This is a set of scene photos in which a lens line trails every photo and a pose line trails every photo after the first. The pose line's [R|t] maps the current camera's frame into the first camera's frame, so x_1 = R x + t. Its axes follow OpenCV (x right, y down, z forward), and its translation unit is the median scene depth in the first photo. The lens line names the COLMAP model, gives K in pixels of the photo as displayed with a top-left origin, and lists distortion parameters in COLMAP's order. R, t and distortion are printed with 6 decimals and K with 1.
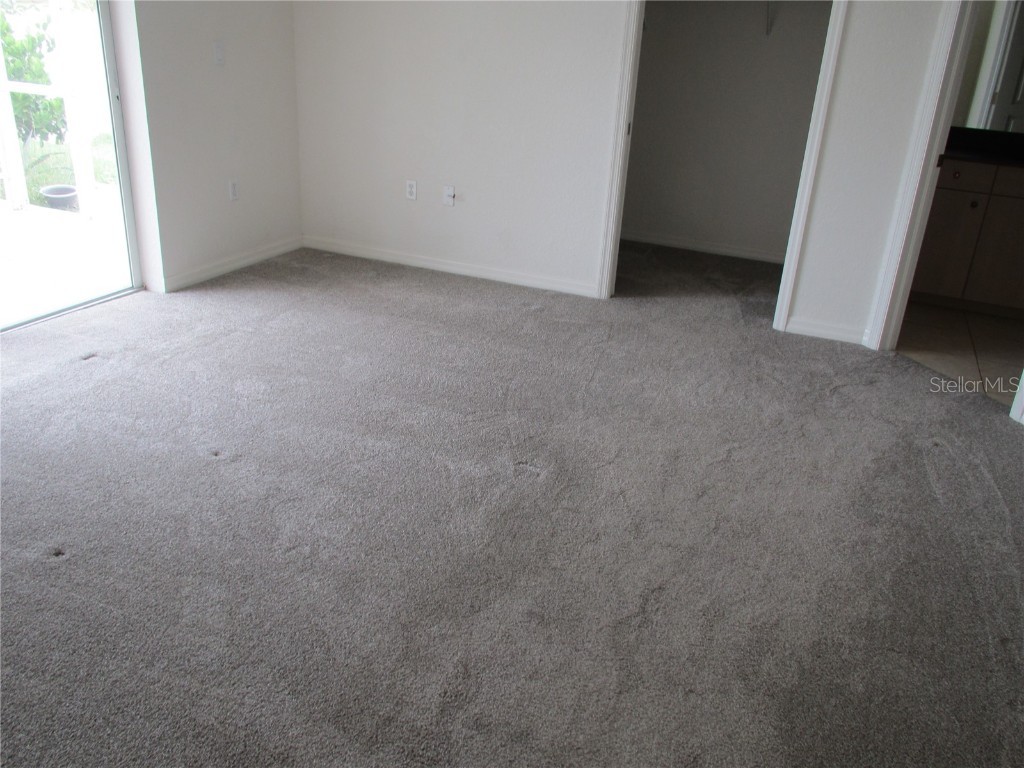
lens RADIAL K [[843.7, 0, 511.1], [0, 843.7, 383.3], [0, 0, 1]] dist [-0.048361, 0.031525]
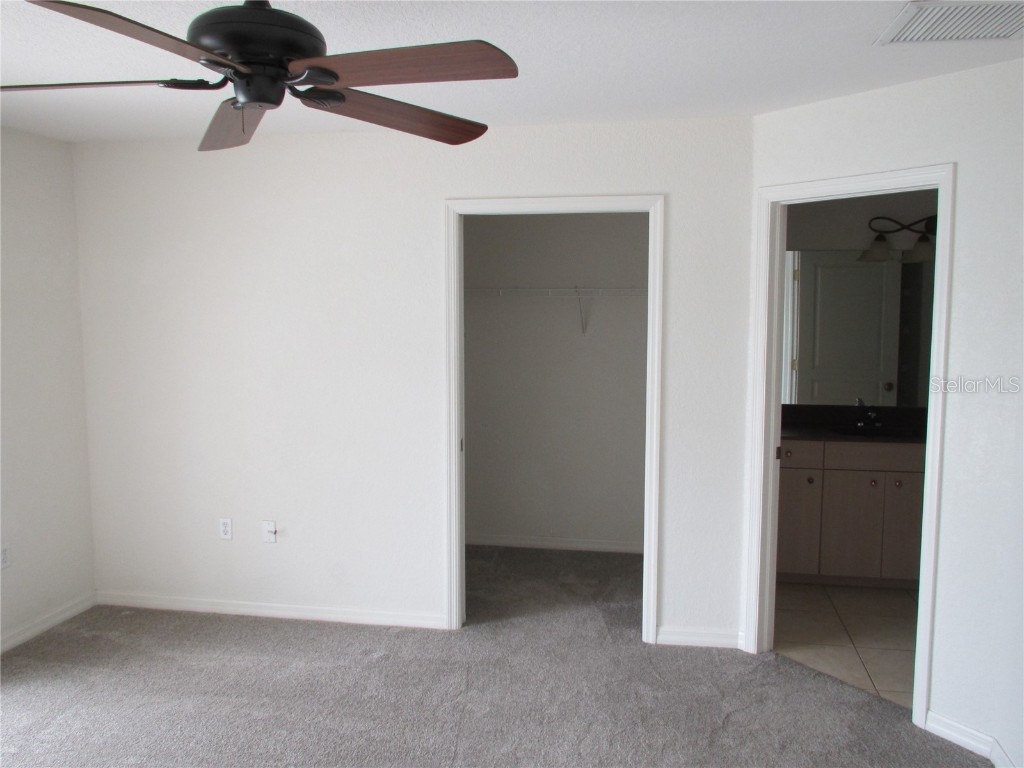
lens RADIAL K [[843.7, 0, 516.2], [0, 843.7, 380.1], [0, 0, 1]] dist [-0.048361, 0.031525]
pose [[0.975249, -0.075313, 0.207889, 0.008691], [0.134906, 0.947599, -0.289580, -0.089993], [-0.175186, 0.310458, 0.934305, 0.083253]]
